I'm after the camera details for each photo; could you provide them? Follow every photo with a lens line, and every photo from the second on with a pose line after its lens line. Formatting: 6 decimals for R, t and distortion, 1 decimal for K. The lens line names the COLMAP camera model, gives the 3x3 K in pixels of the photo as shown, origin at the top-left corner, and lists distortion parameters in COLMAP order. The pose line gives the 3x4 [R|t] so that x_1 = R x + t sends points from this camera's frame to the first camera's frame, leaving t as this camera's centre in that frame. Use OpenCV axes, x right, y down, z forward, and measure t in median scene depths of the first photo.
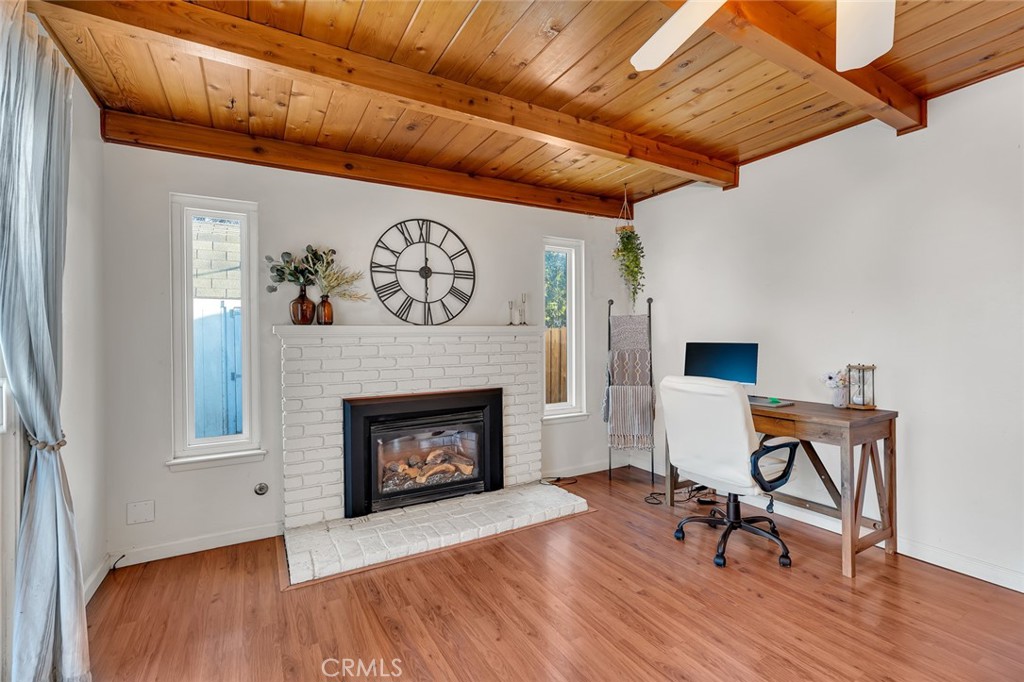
lens RADIAL K [[463.6, 0, 516.4], [0, 463.6, 338.3], [0, 0, 1]] dist [0.000354, 0.000491]
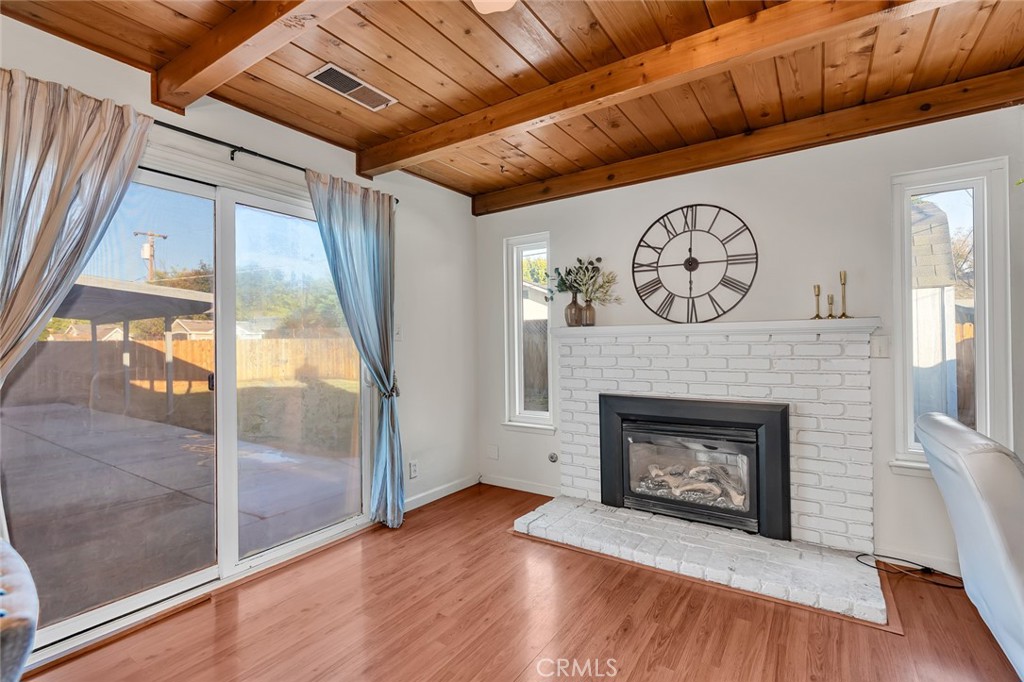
lens RADIAL K [[463.6, 0, 516.4], [0, 463.6, 338.3], [0, 0, 1]] dist [0.000354, 0.000491]
pose [[0.448644, -0.000840, -0.893710, 0.474700], [0.005176, 0.999985, 0.001659, -0.002022], [0.893696, -0.005370, 0.448642, 0.308542]]
